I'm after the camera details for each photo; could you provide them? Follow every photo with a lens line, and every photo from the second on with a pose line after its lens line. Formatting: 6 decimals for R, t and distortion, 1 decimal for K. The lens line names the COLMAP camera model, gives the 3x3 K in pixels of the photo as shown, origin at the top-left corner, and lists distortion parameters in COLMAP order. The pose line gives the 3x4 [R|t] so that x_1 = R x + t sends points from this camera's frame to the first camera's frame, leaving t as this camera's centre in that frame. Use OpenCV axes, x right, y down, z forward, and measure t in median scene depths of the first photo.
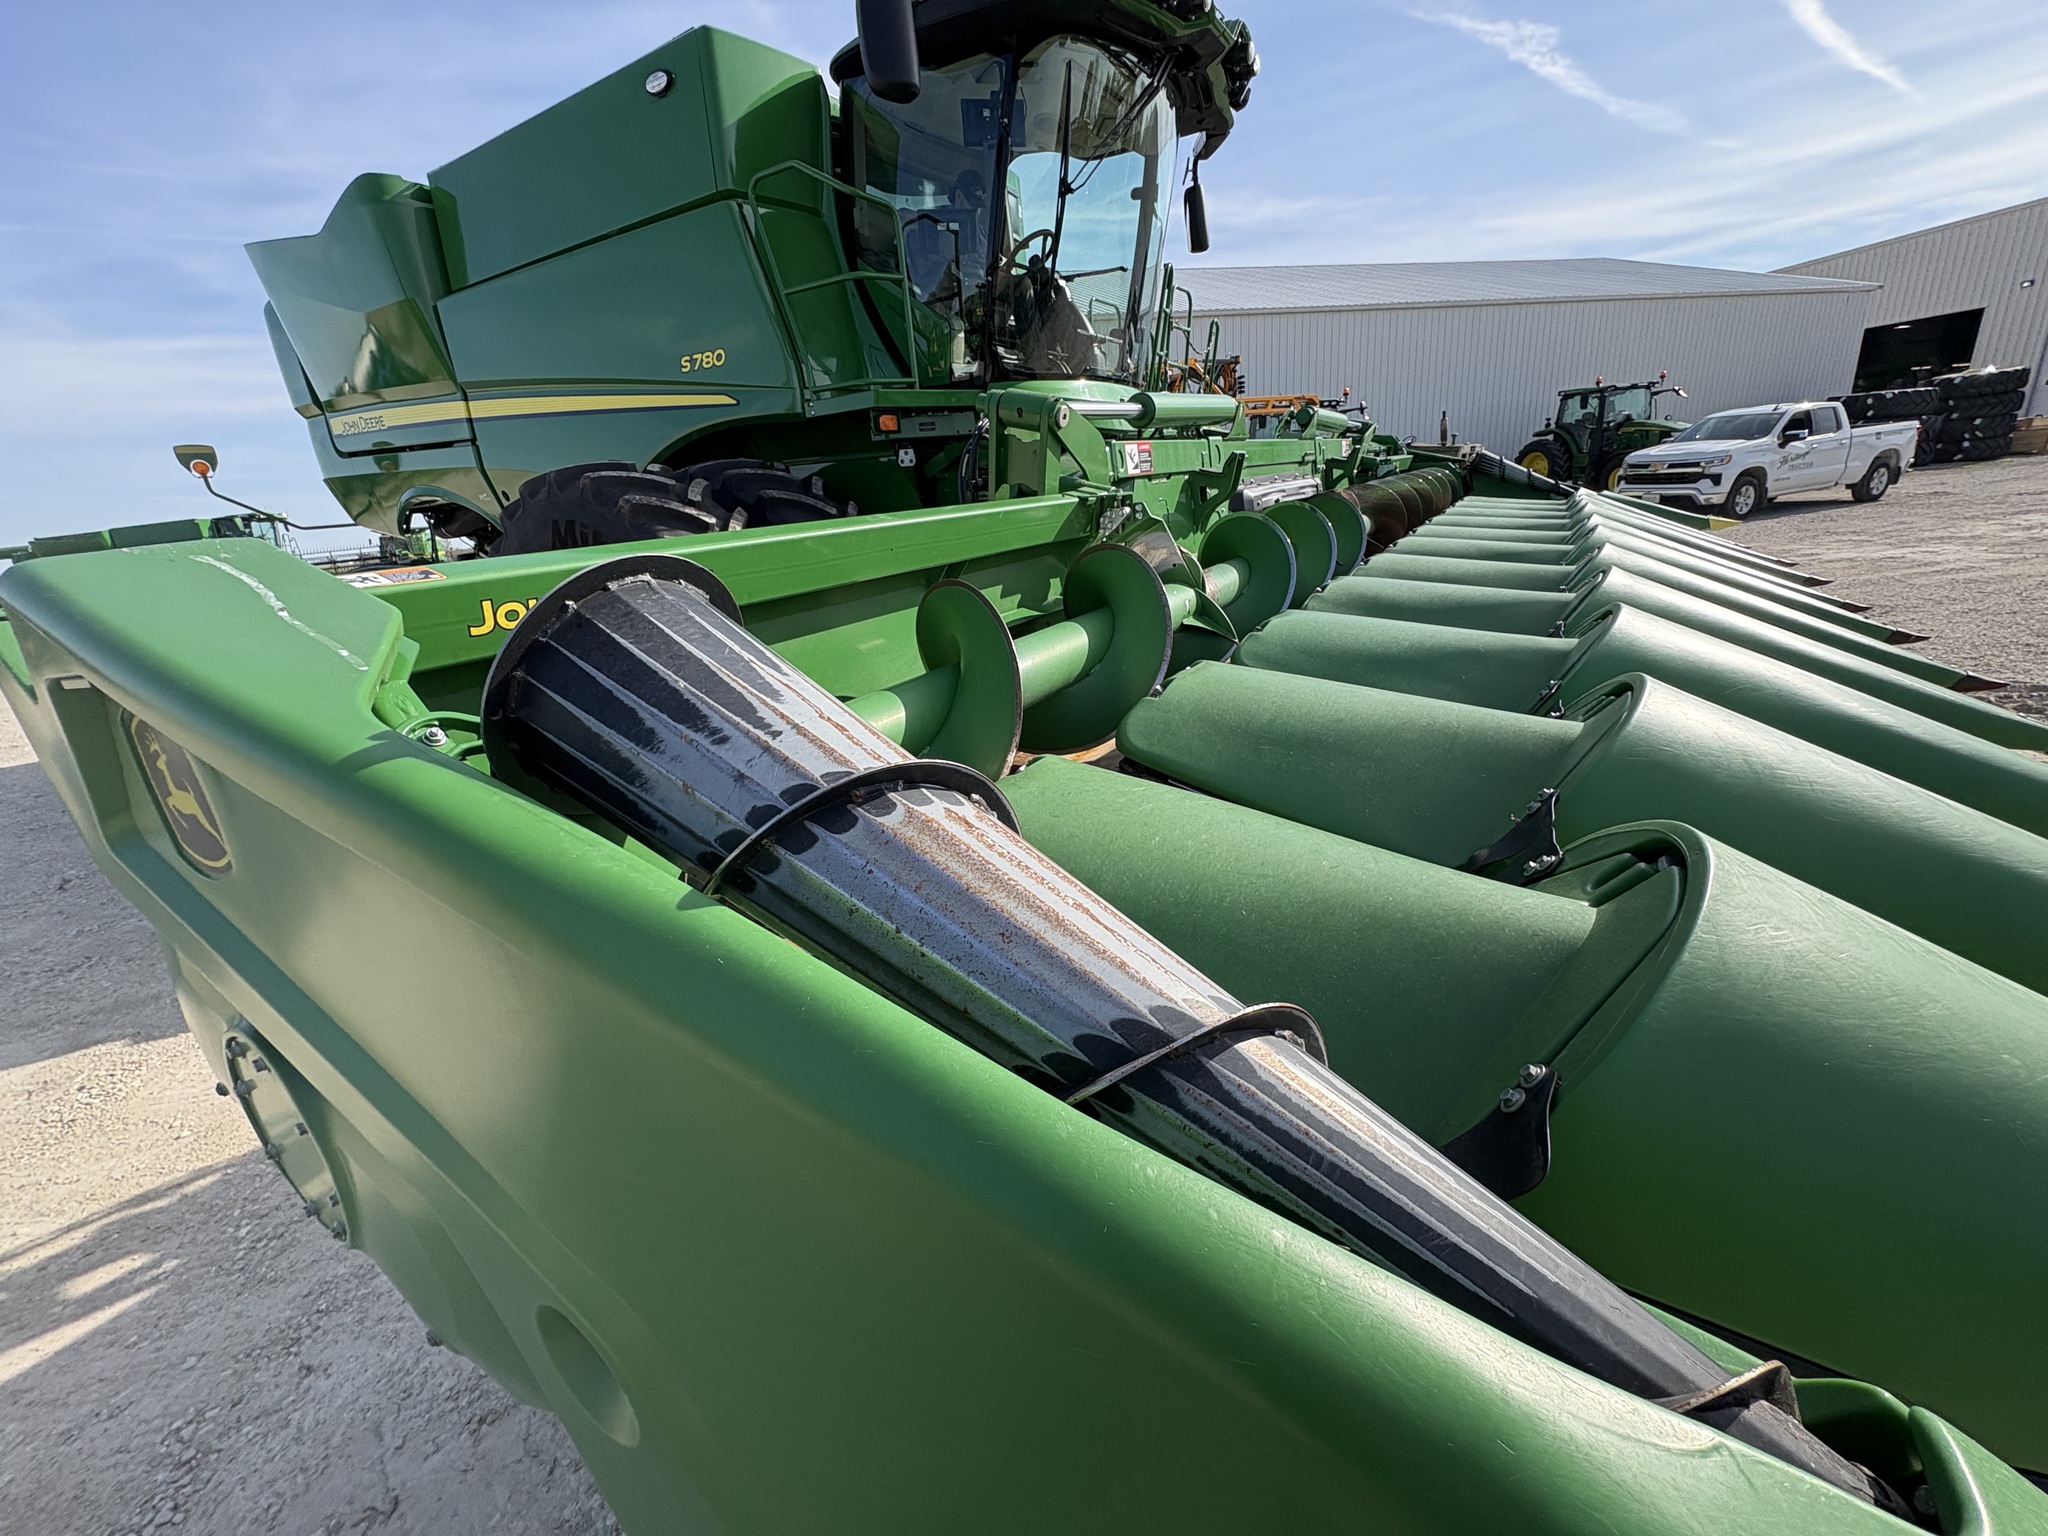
lens RADIAL K [[830.2, 0, 1021.4], [0, 830.2, 778.8], [0, 0, 1]] dist [-0.001316, 0.000927]
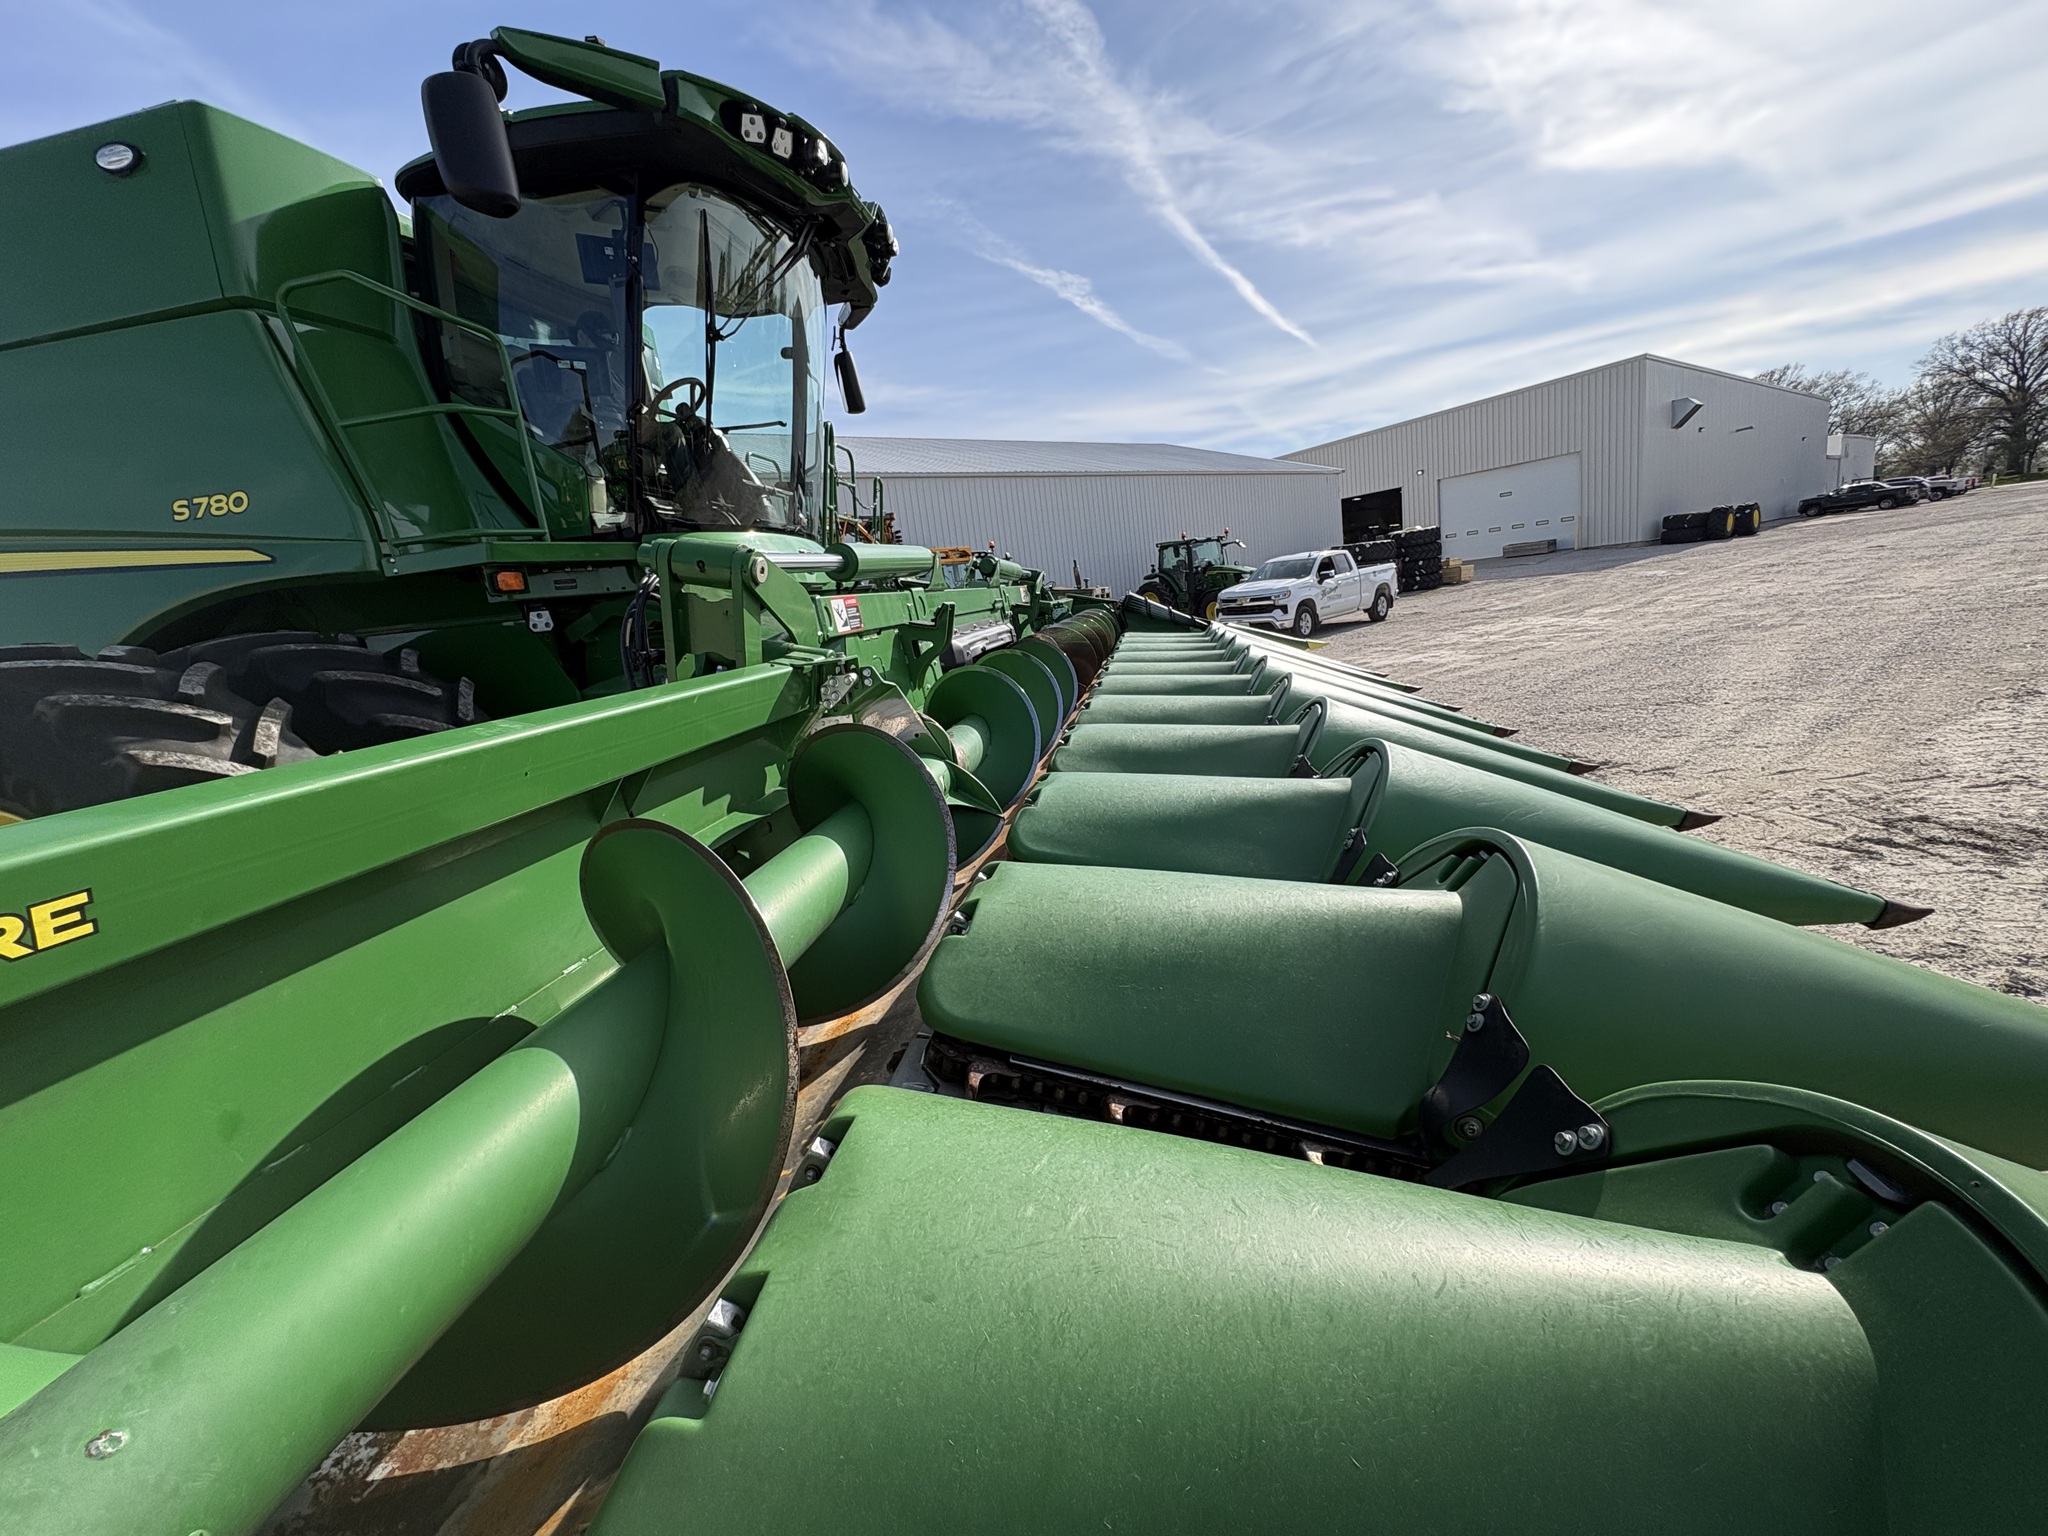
lens RADIAL K [[830.2, 0, 1031.6], [0, 830.2, 767.7], [0, 0, 1]] dist [-0.001316, 0.000927]
pose [[0.920637, -0.105554, 0.375881, -0.015168], [0.169462, 0.975376, -0.141155, -0.048541], [-0.351725, 0.193650, 0.915854, 0.109926]]
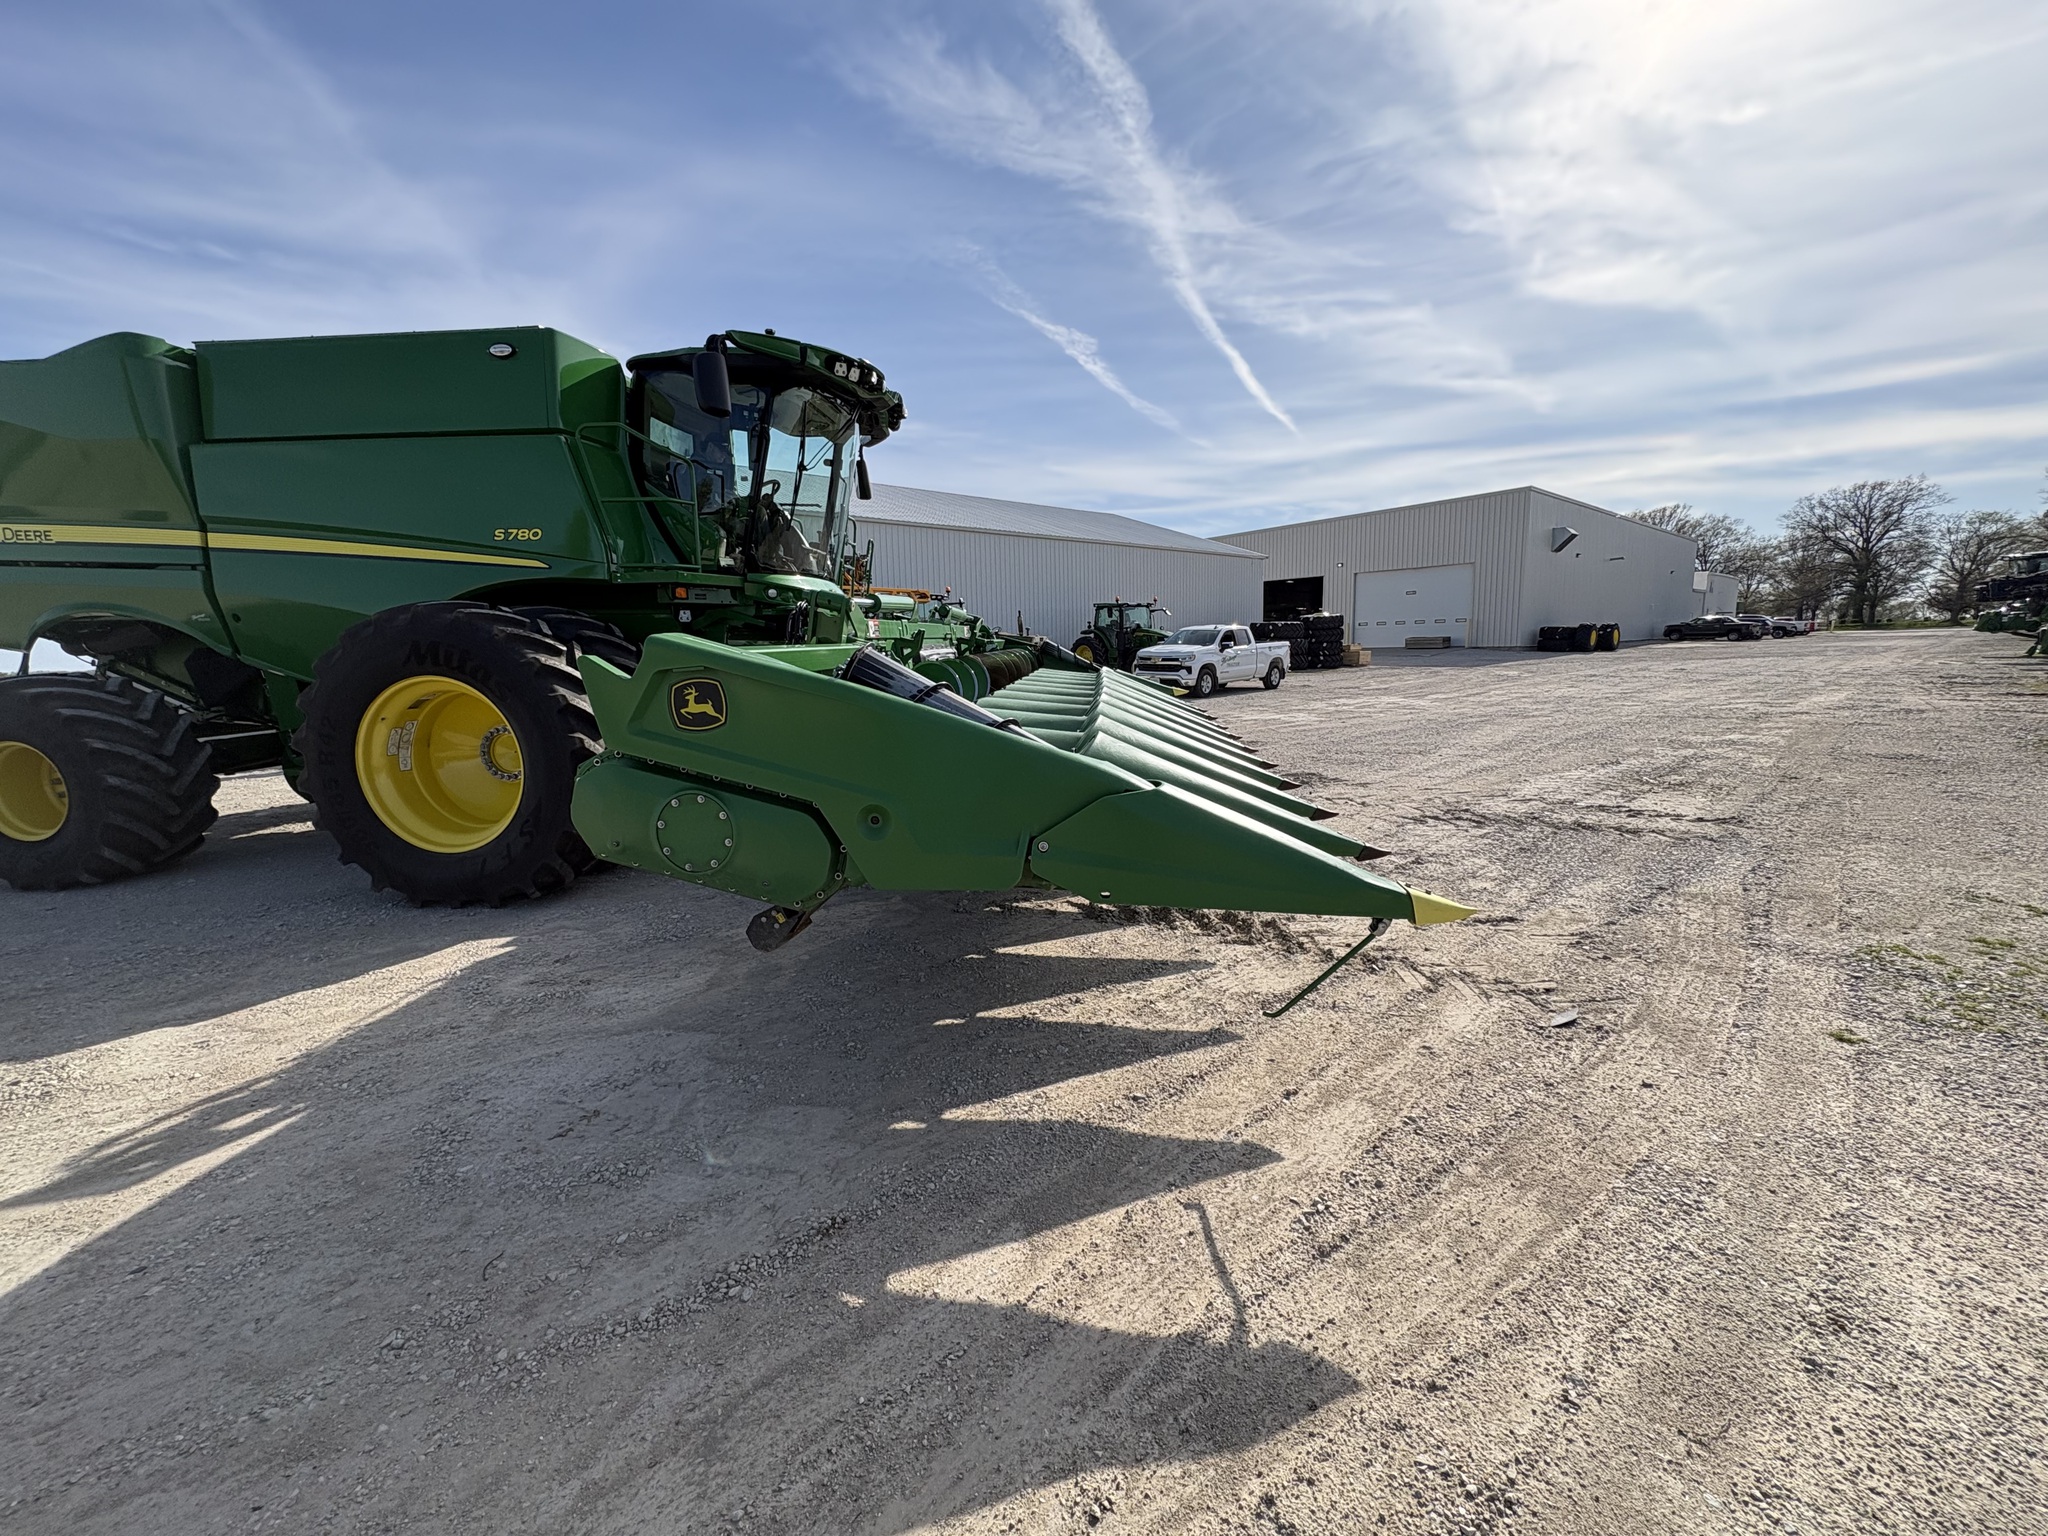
lens RADIAL K [[830.2, 0, 1033.1], [0, 830.2, 787.0], [0, 0, 1]] dist [-0.001316, 0.000927]
pose [[0.894777, -0.011751, 0.446358, -0.227784], [0.093929, 0.982239, -0.162433, 0.174784], [-0.436521, 0.187267, 0.879989, -0.424728]]
